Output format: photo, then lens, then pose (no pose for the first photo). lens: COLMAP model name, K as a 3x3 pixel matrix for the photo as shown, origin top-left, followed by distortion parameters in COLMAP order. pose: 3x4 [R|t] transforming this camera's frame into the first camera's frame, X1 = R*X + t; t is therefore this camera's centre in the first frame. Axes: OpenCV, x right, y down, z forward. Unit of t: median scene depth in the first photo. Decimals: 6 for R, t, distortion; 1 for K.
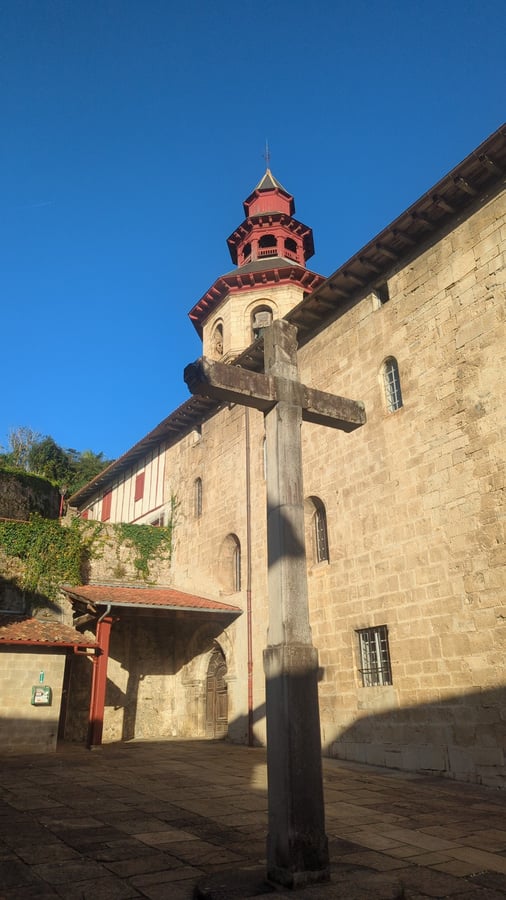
lens RADIAL K [[650.9, 0, 253.0], [0, 650.9, 450.0], [0, 0, 1]] dist [0.070825, 0.000351]
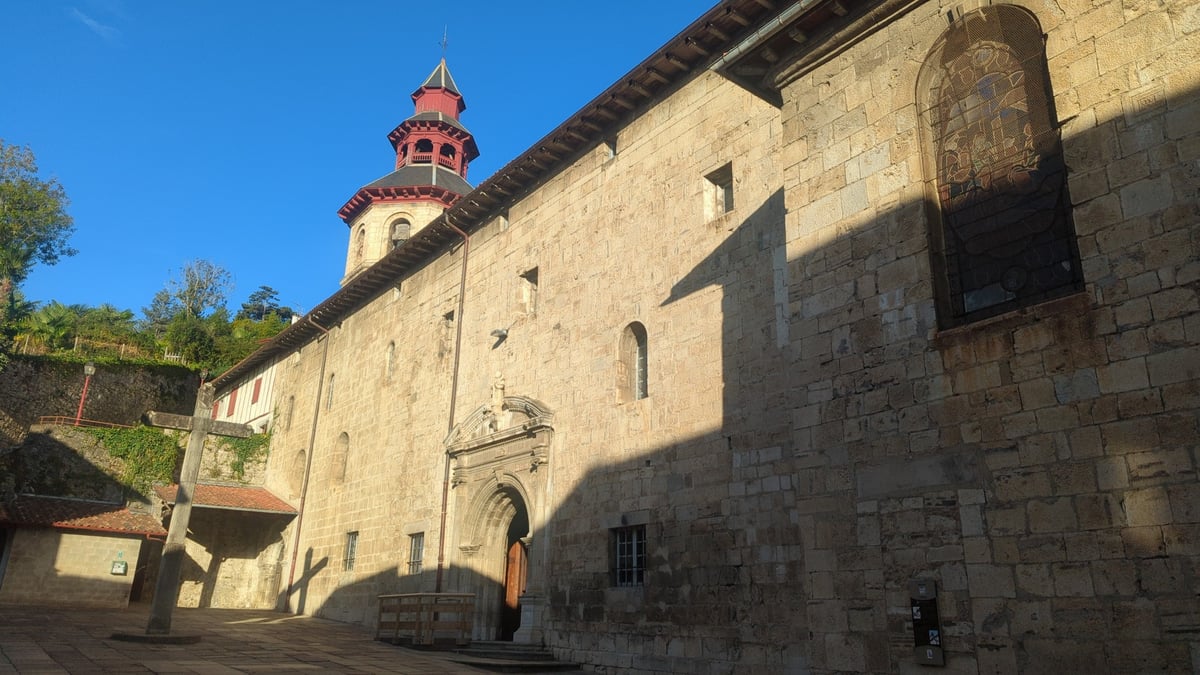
lens RADIAL K [[850.0, 0, 600.0], [0, 850.0, 337.5], [0, 0, 1]] dist [0.042093, -0.000849]
pose [[0.994145, 0.073093, 0.079579, 0.323259], [-0.077705, 0.995375, 0.056488, -0.184495], [-0.075082, -0.062341, 0.995227, -0.539007]]
